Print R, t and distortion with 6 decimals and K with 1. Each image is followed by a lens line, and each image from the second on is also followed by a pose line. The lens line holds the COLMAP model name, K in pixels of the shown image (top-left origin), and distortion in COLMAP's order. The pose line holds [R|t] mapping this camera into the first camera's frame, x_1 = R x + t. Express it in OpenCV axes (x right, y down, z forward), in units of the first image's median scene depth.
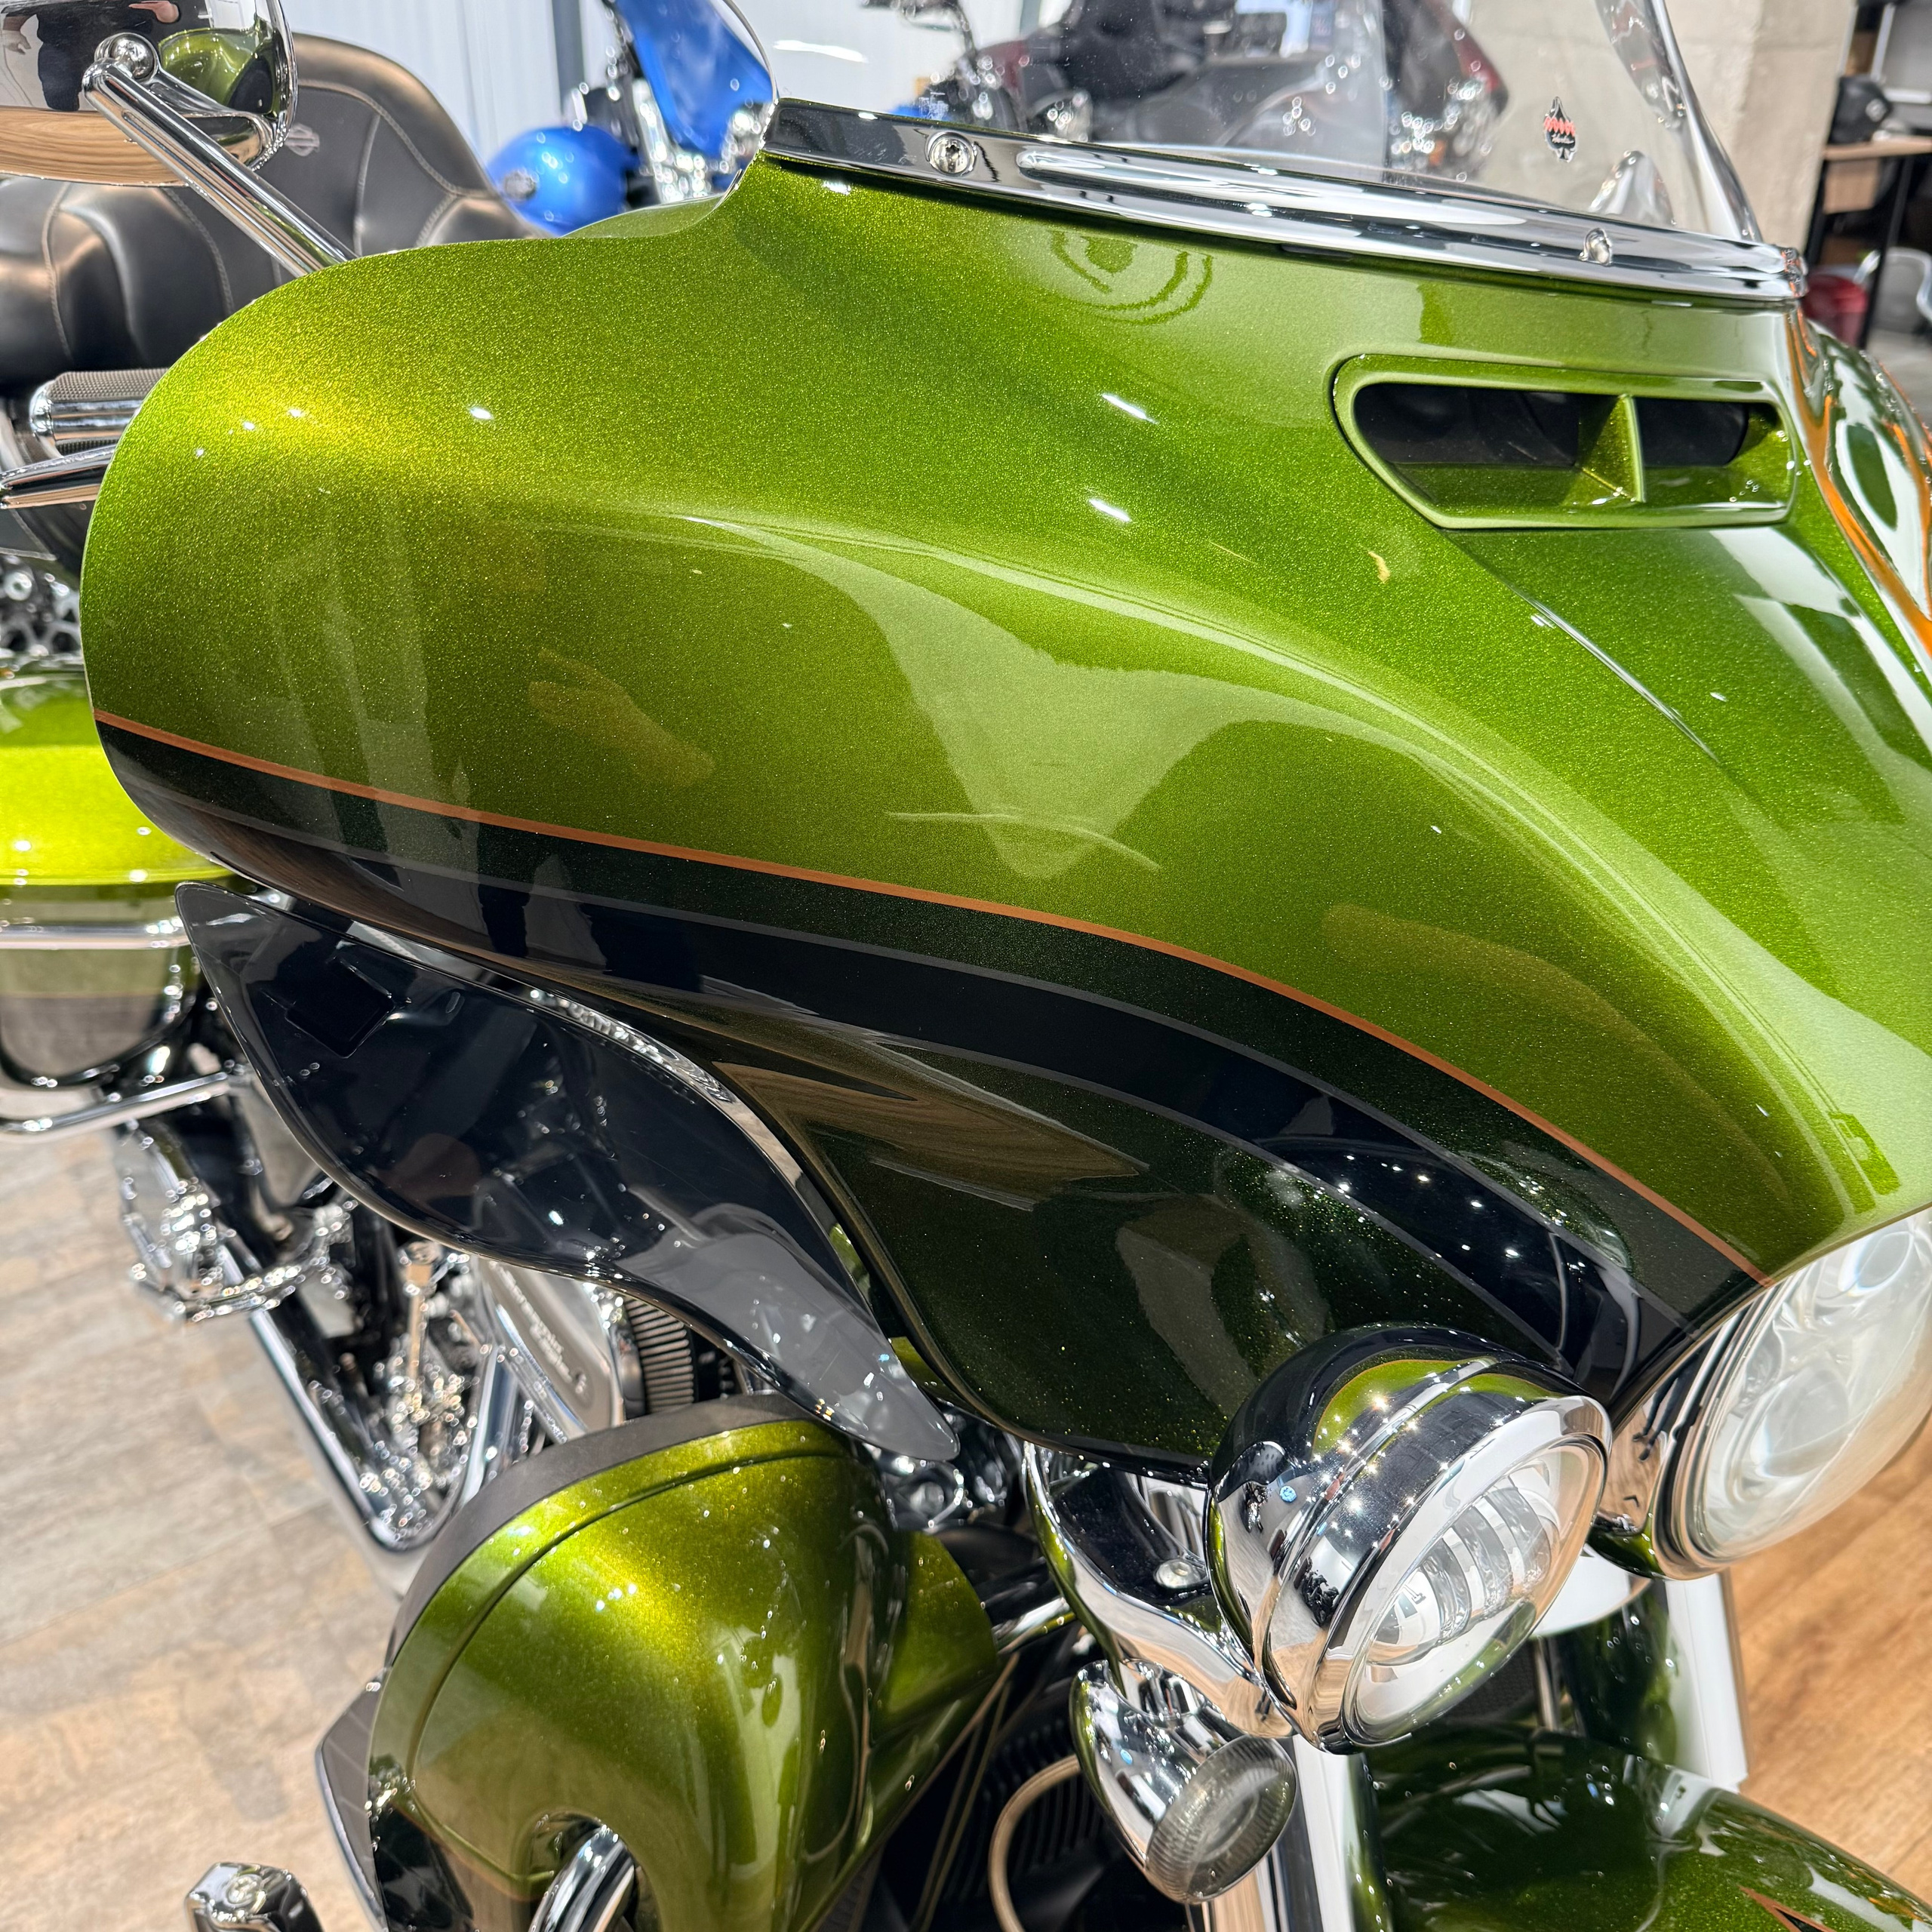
lens RADIAL K [[1870.4, 0, 960.6], [0, 1870.4, 962.0], [0, 0, 1]] dist [-0.040687, 0.013918]
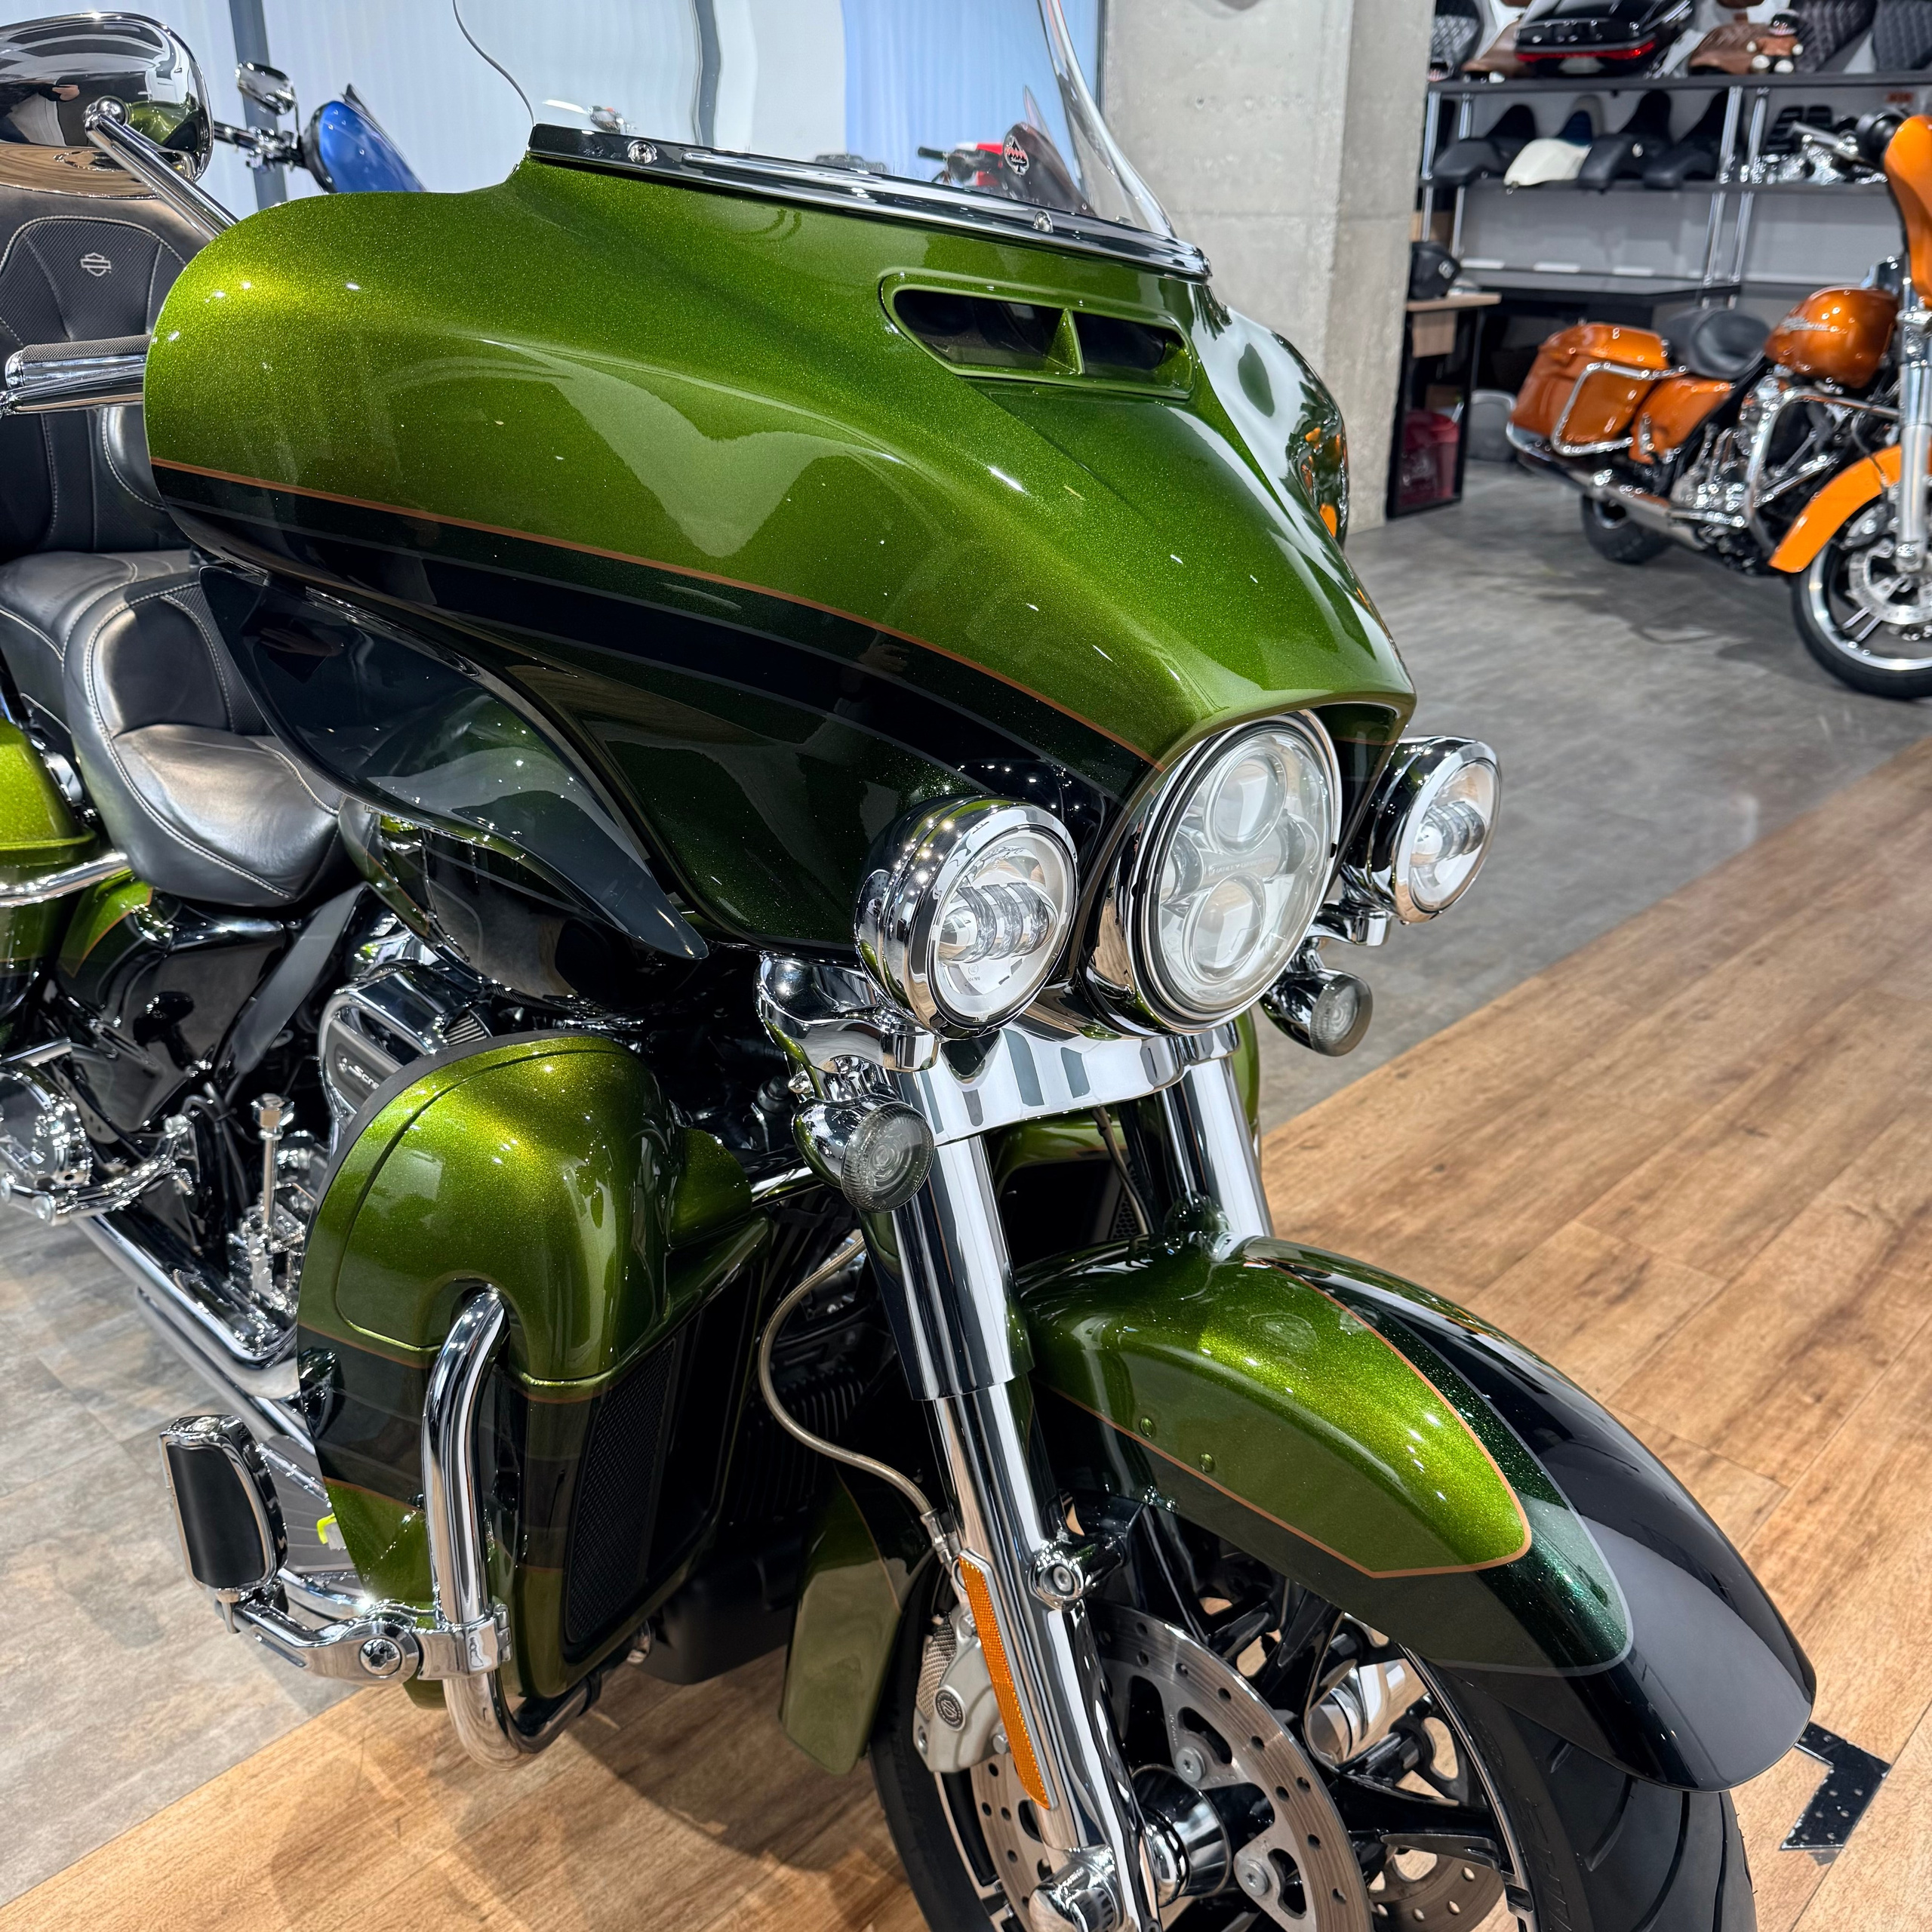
lens RADIAL K [[1848.2, 0, 966.0], [0, 1848.2, 966.0], [0, 0, 1]] dist [-0.010485, -0.009997]
pose [[0.987155, -0.071840, 0.142702, -0.002182], [0.084662, 0.992699, -0.085908, 0.174917], [-0.135489, 0.096886, 0.986030, -0.234594]]
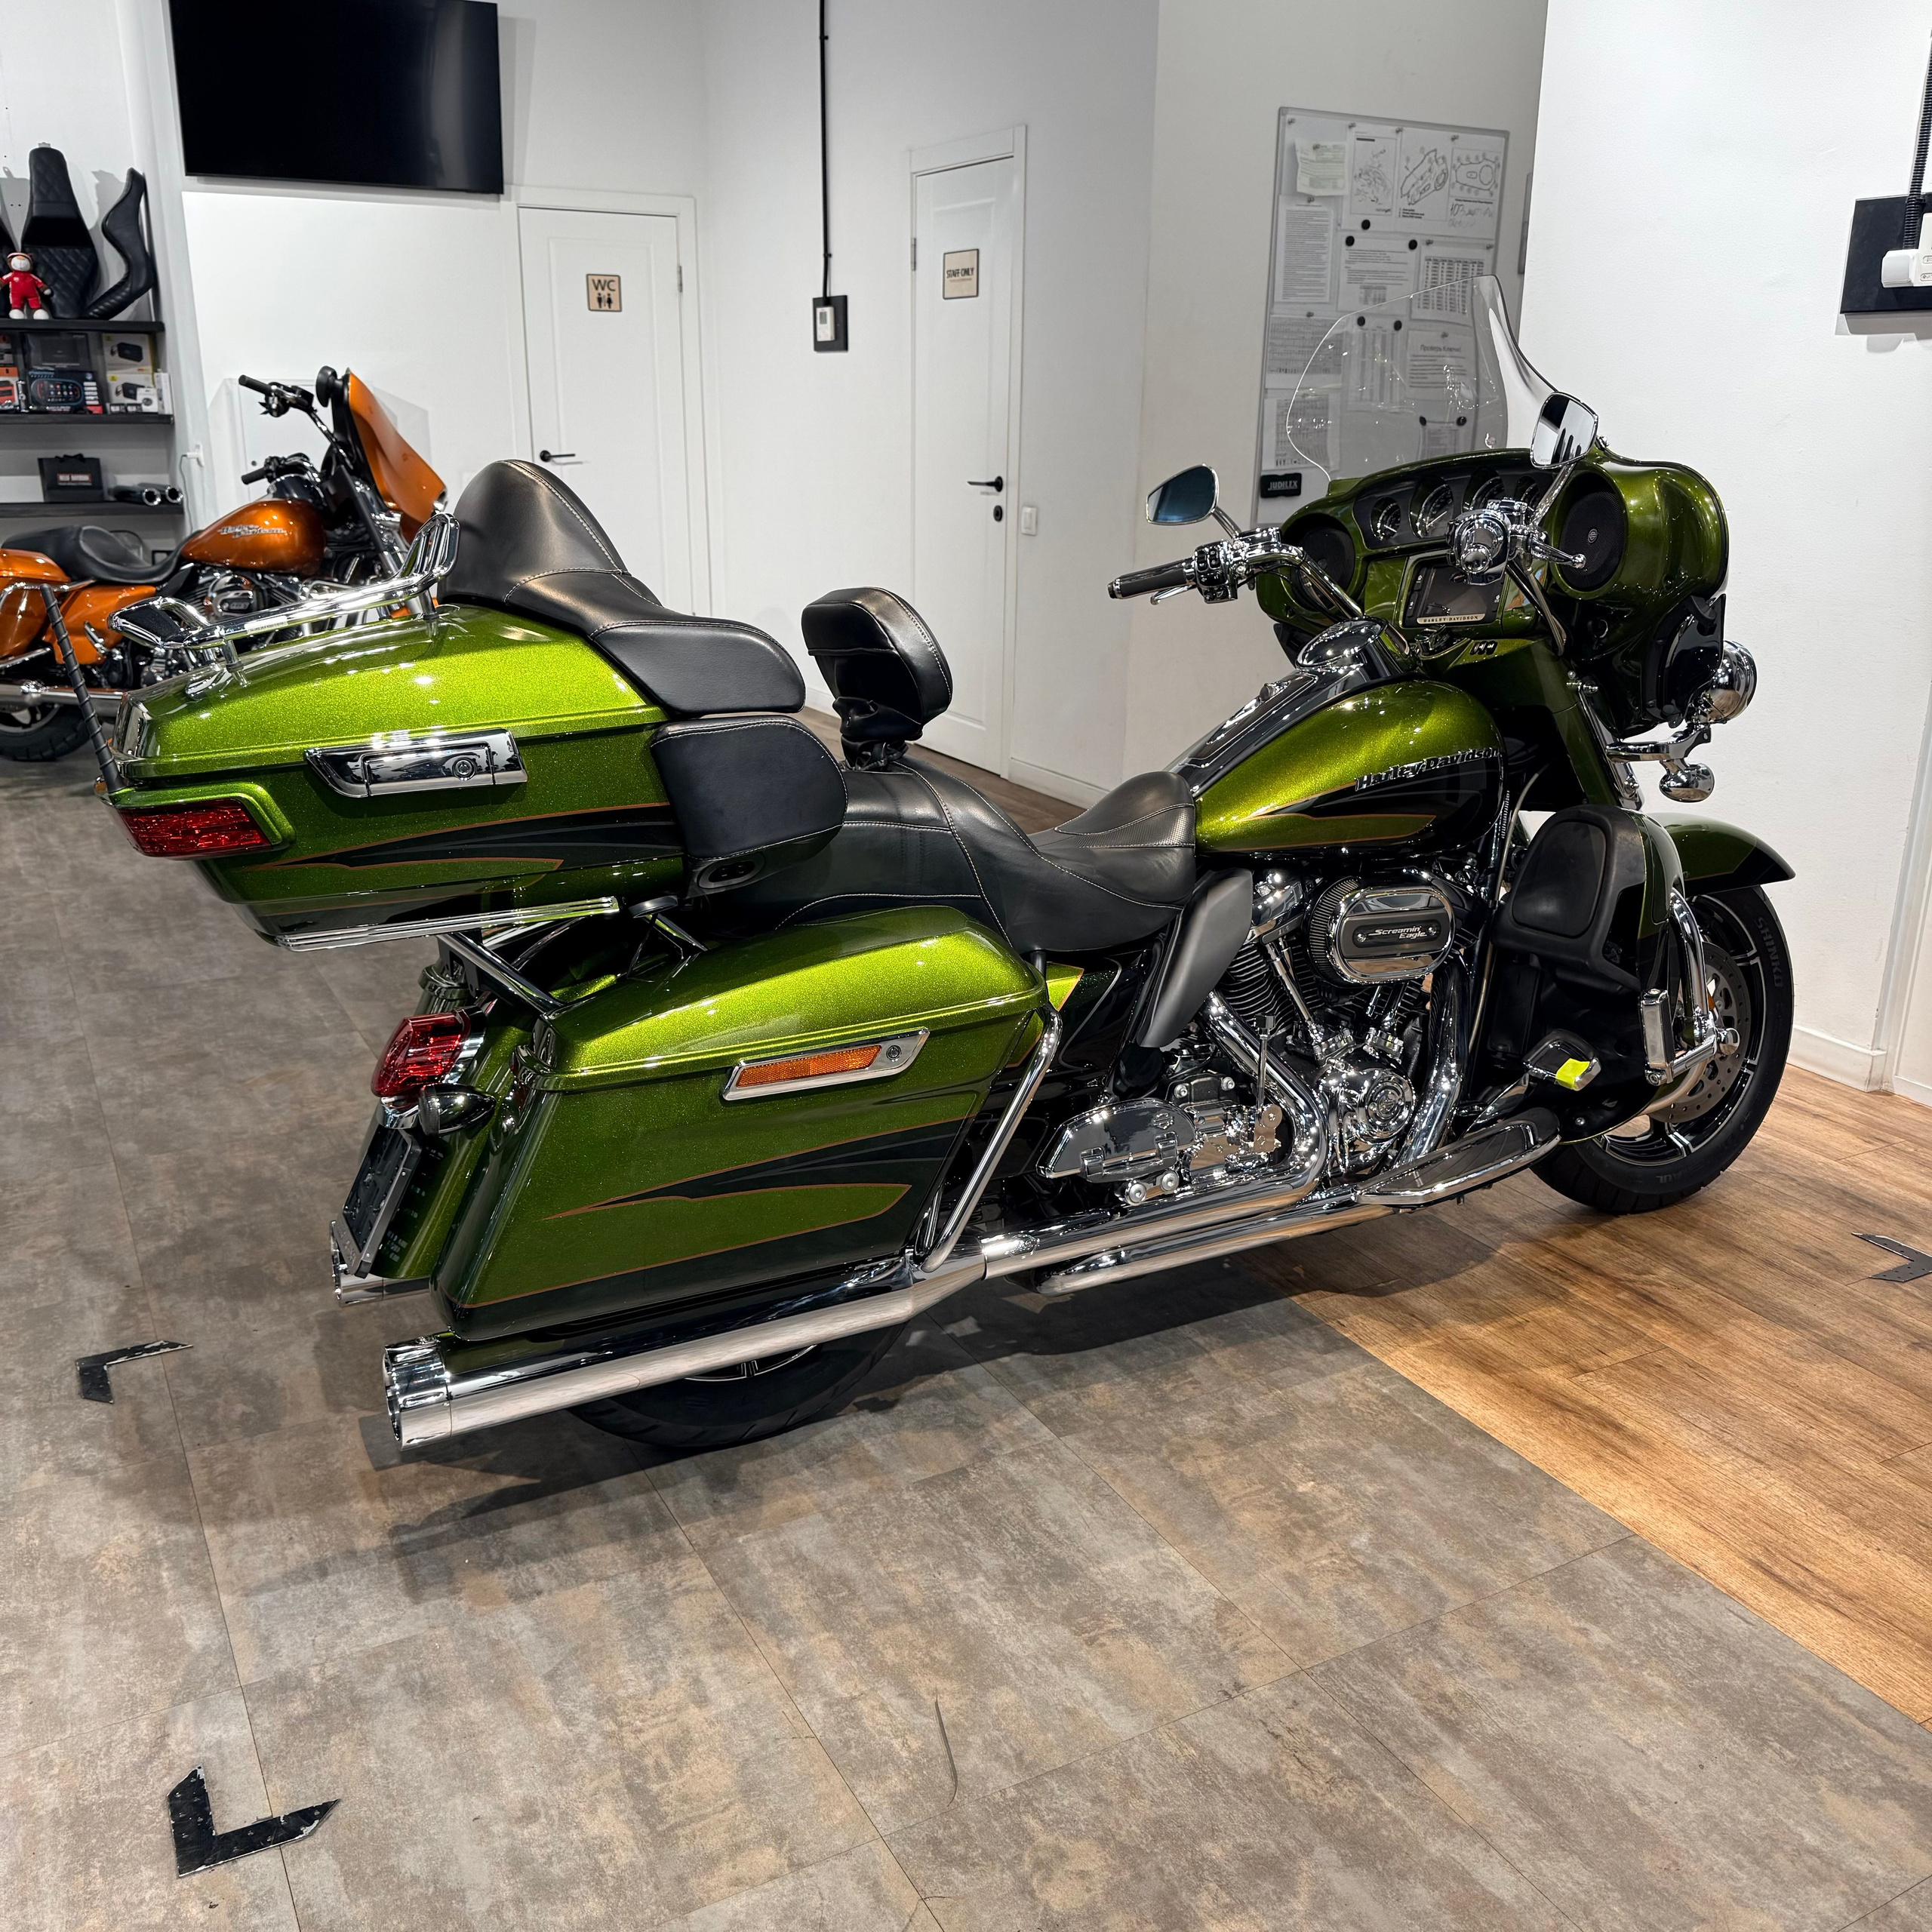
lens RADIAL K [[1797.1, 0, 974.0], [0, 1797.1, 973.5], [0, 0, 1]] dist [0.139574, -0.265855]
pose [[0.142493, -0.308412, 0.940520, -1.768954], [0.471357, 0.856696, 0.209511, -0.358656], [-0.870355, 0.413467, 0.267445, 0.606863]]
